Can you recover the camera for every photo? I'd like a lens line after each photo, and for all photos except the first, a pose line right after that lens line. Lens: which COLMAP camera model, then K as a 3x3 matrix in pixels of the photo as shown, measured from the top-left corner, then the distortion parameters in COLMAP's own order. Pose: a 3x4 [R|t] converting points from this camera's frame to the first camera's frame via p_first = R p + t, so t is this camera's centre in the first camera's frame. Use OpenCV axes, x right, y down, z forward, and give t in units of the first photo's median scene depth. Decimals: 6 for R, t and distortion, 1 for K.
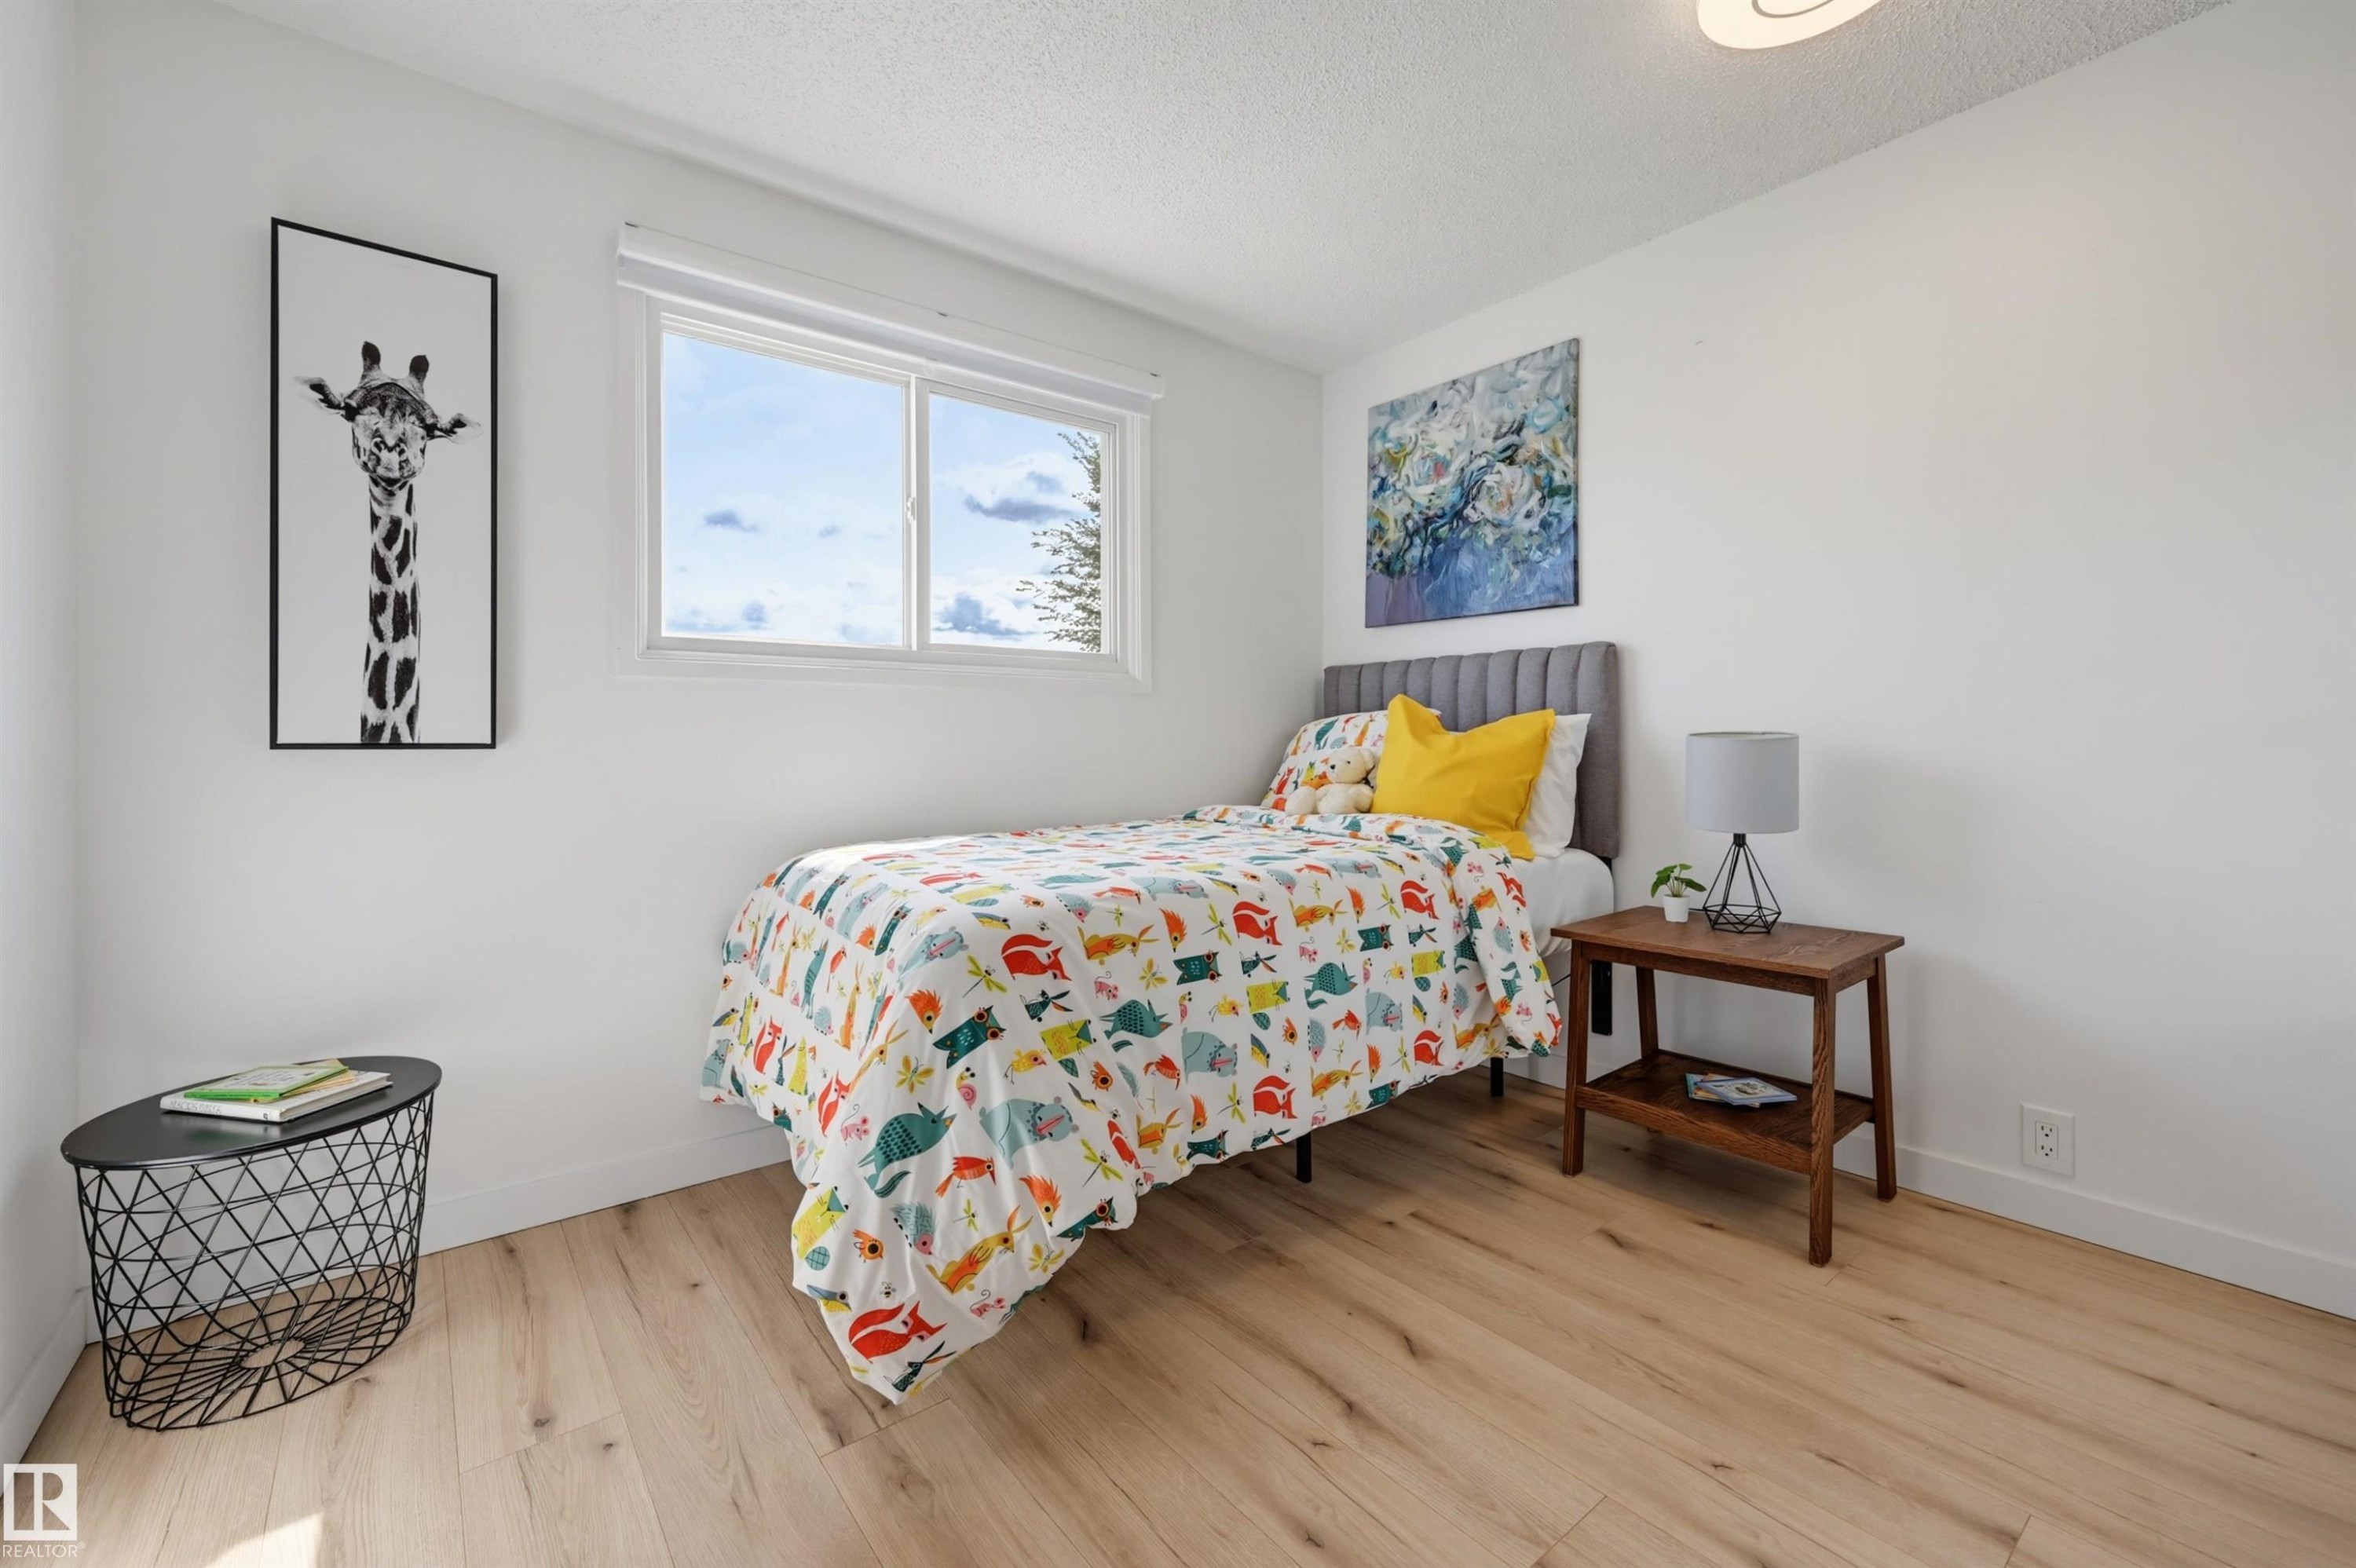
lens RADIAL K [[968.7, 0, 1183.4], [0, 968.7, 748.1], [0, 0, 1]] dist [0.000923, 0.000207]
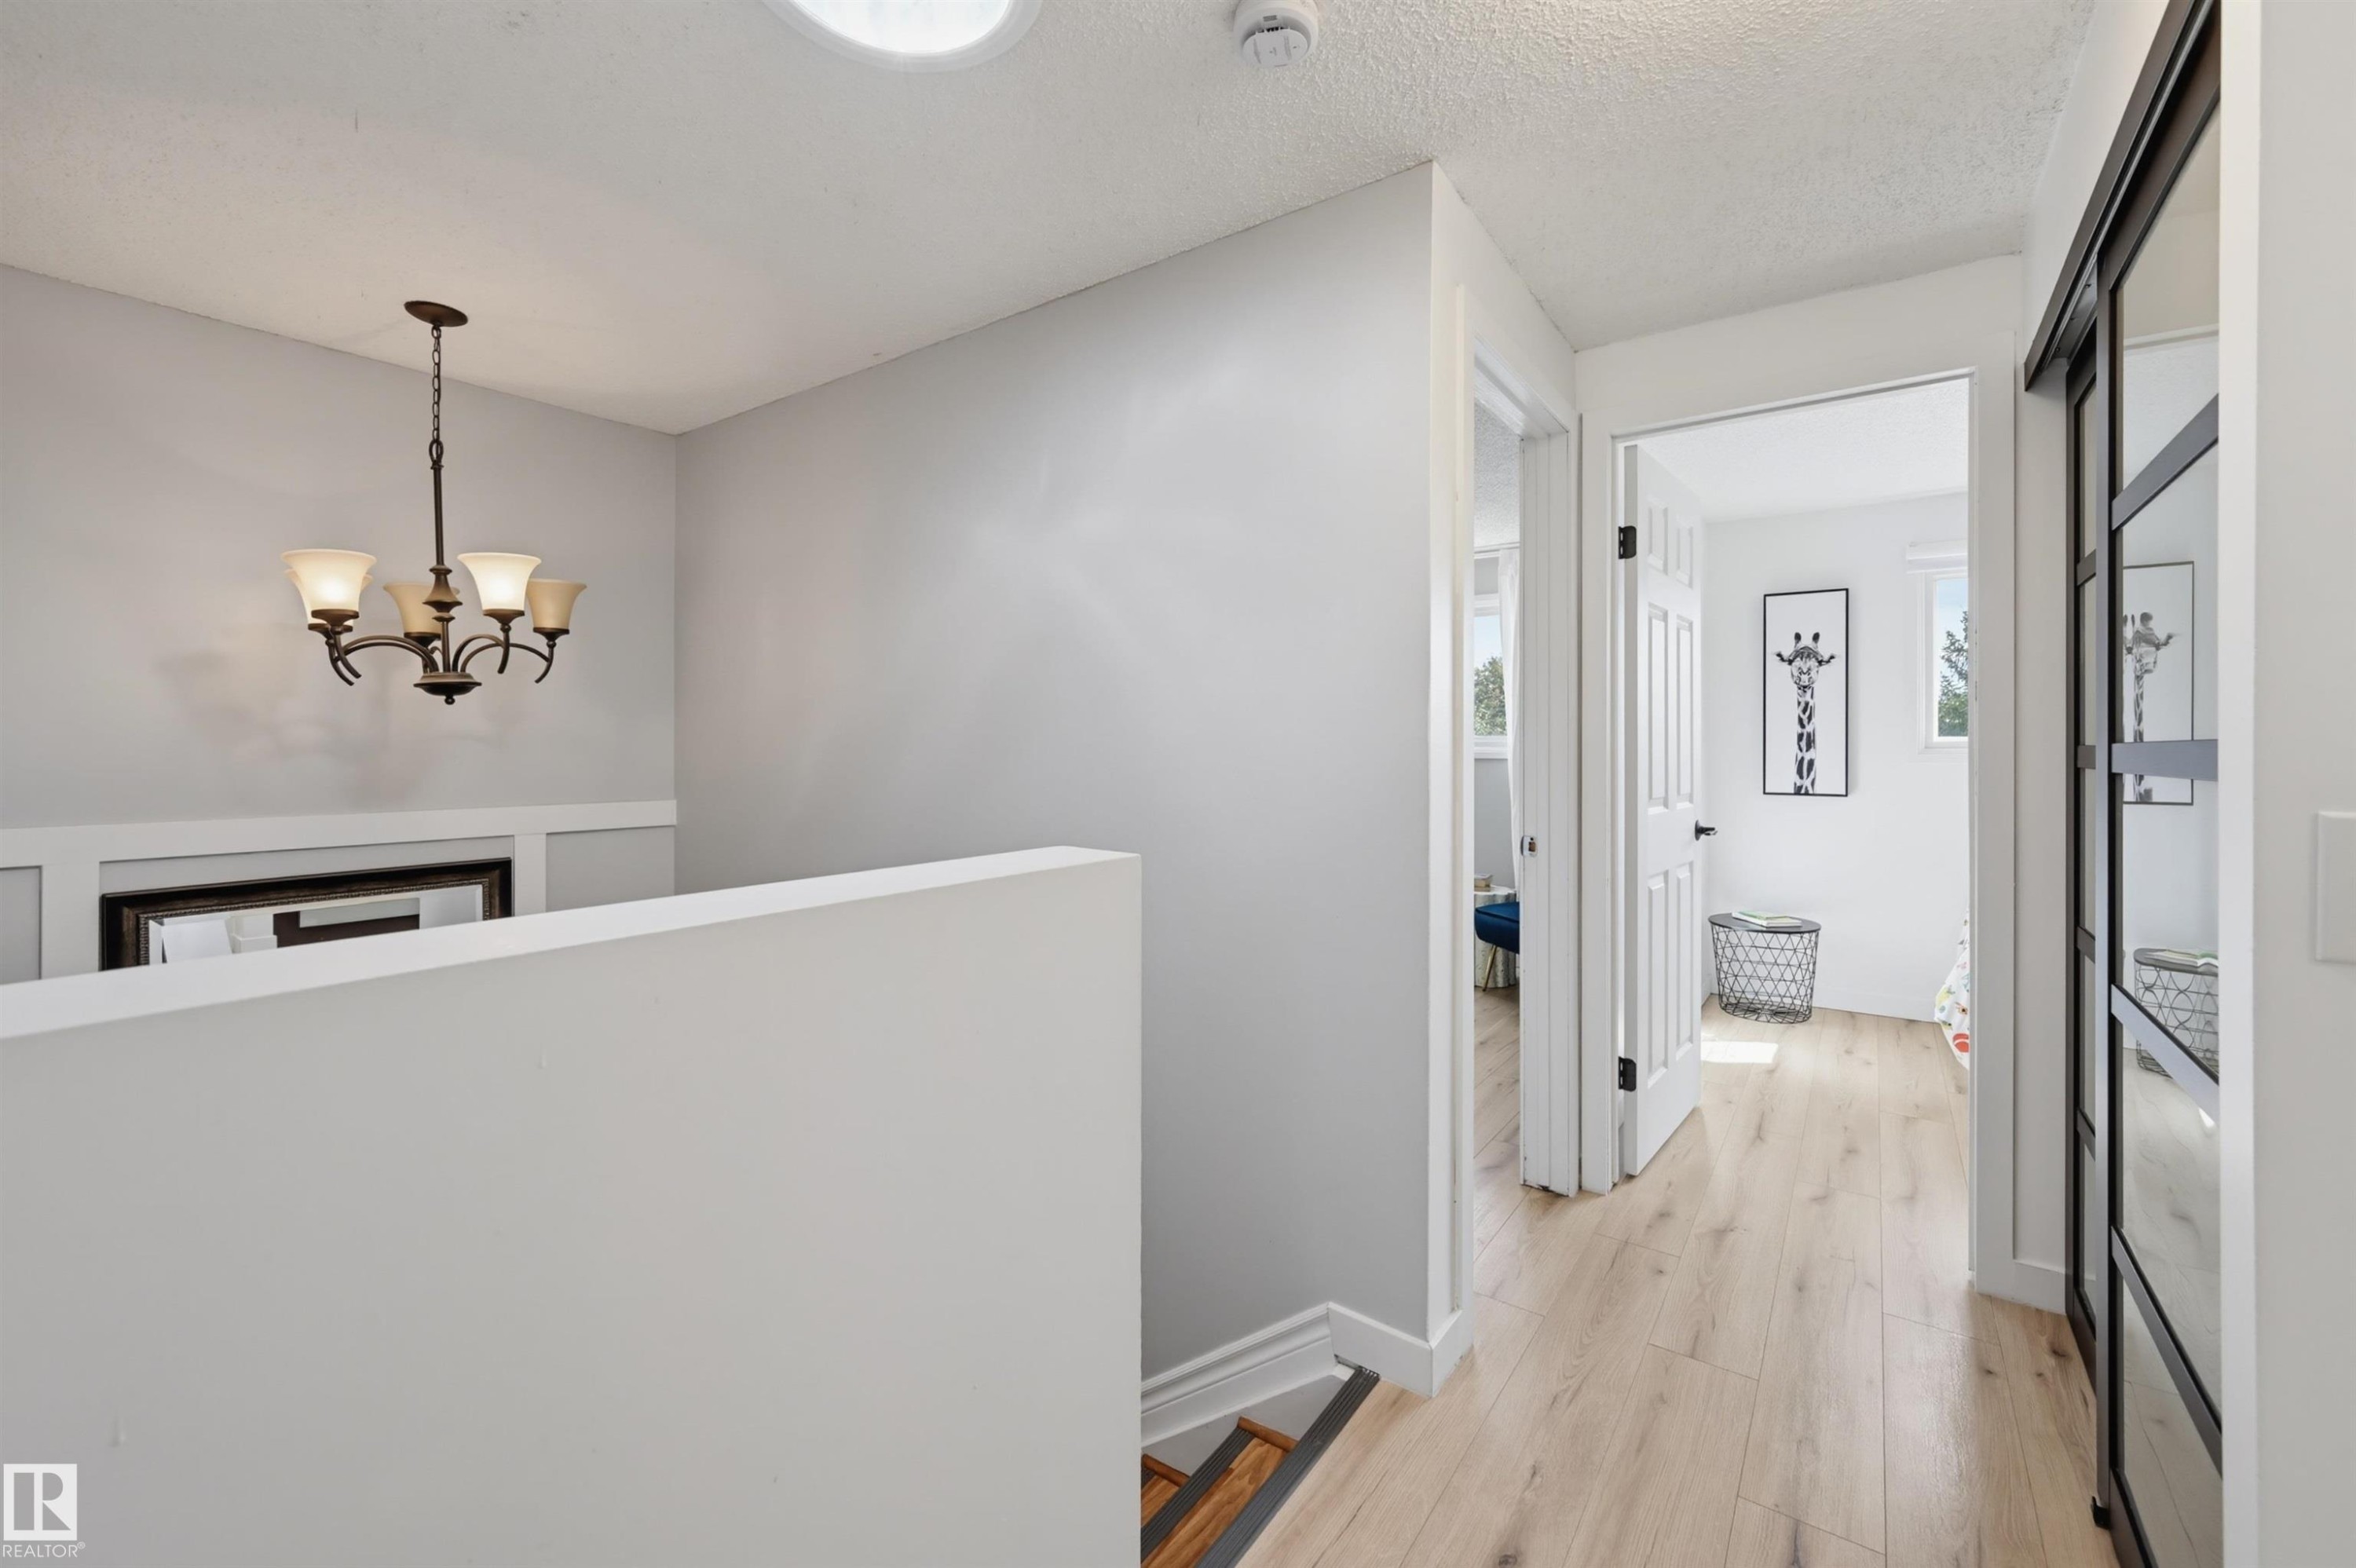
lens RADIAL K [[968.7, 0, 1183.4], [0, 968.7, 748.1], [0, 0, 1]] dist [0.000923, 0.000207]
pose [[0.278010, 0.005995, -0.960559, 1.094556], [0.001900, 0.999975, 0.006791, -0.140203], [0.960576, -0.003713, 0.277992, -1.185215]]
